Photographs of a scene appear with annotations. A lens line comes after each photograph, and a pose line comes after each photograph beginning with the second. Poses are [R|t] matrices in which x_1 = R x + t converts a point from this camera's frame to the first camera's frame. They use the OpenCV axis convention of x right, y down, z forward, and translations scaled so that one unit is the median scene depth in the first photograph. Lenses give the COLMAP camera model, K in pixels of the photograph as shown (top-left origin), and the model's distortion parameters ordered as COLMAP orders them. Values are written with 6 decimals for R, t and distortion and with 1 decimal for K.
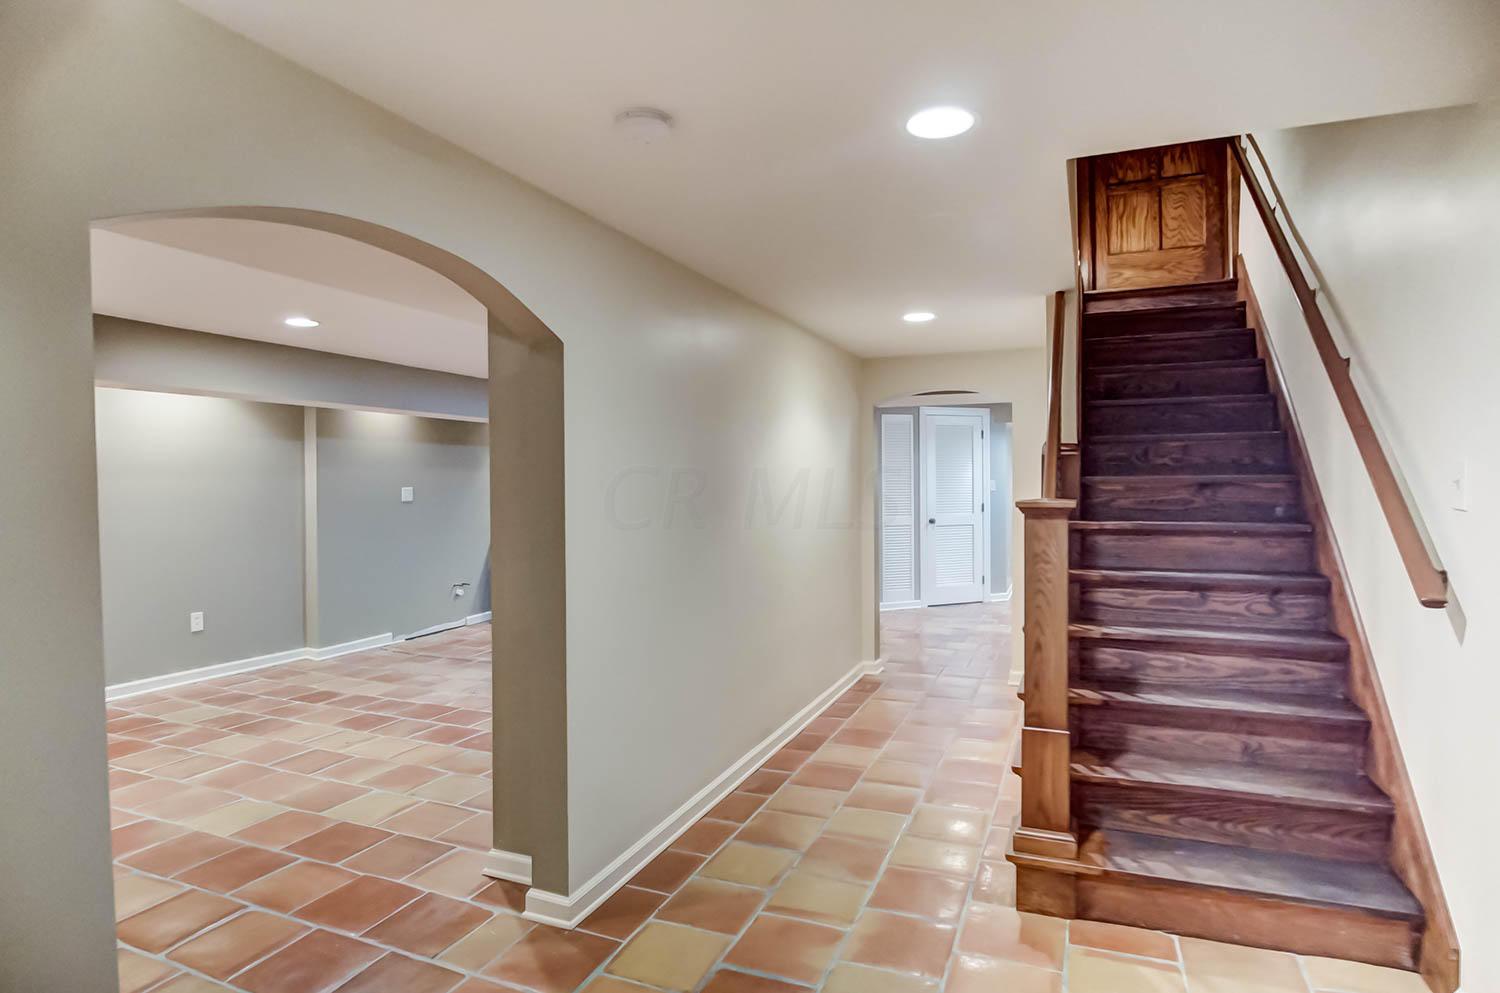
lens RADIAL K [[810.0, 0, 746.5], [0, 810.0, 485.5], [0, 0, 1]] dist [-0.019650, 0.001681]
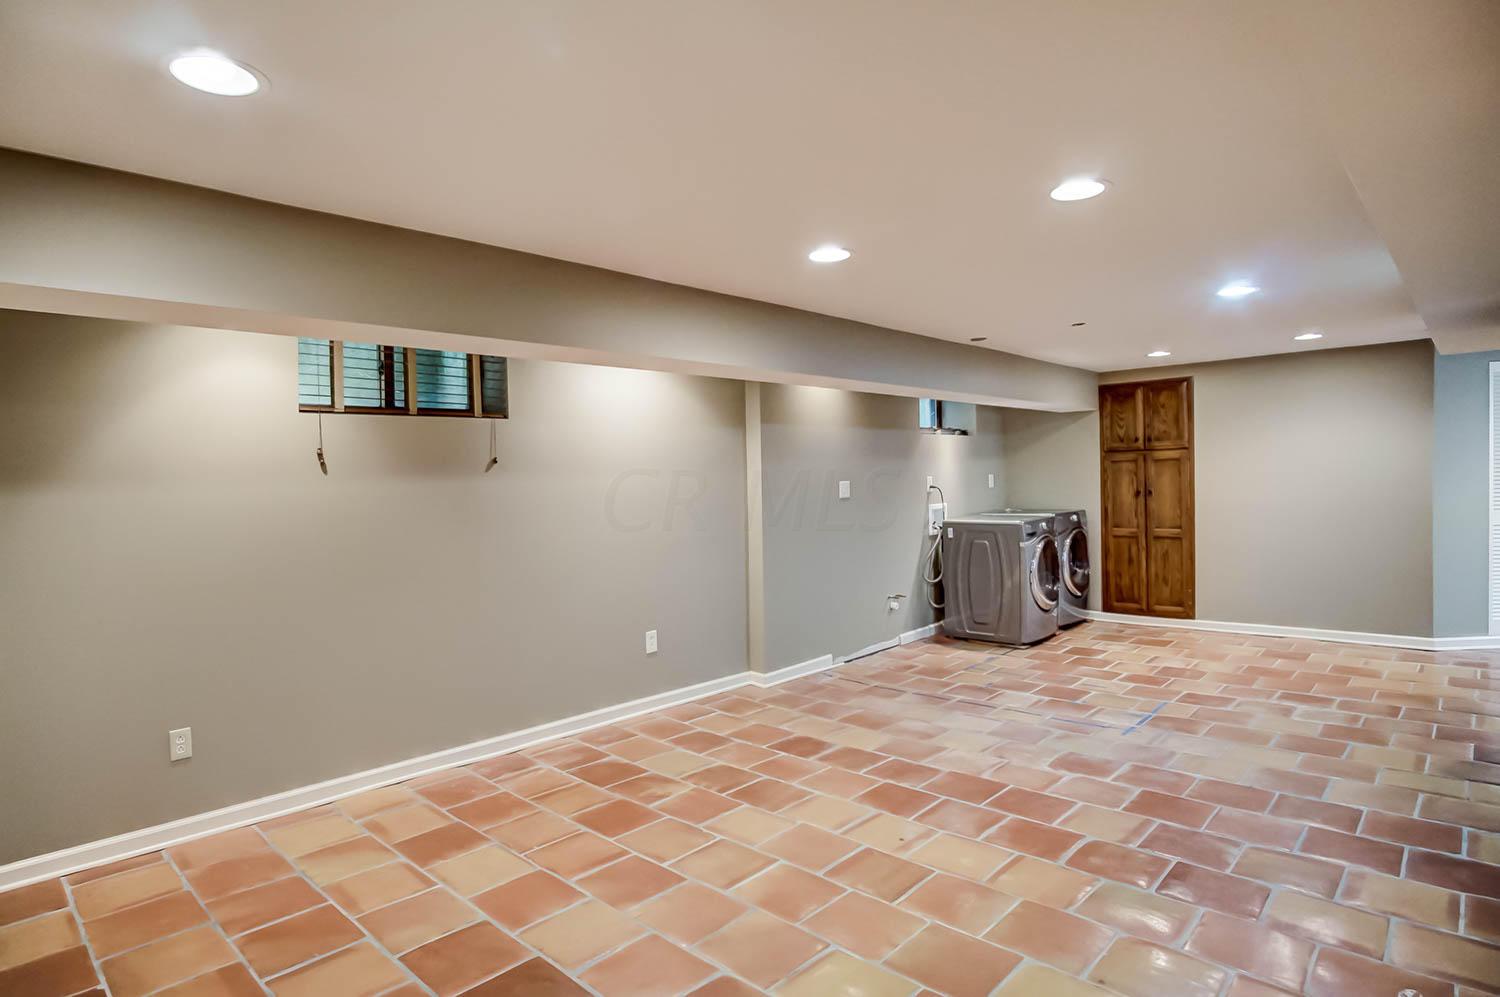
lens RADIAL K [[810.0, 0, 746.5], [0, 810.0, 487.5], [0, 0, 1]] dist [-0.019650, 0.001681]
pose [[0.940998, -0.015860, -0.338039, -0.312228], [0.019648, 0.999777, 0.007787, 0.000112], [0.337840, -0.013970, 0.941100, 0.235501]]
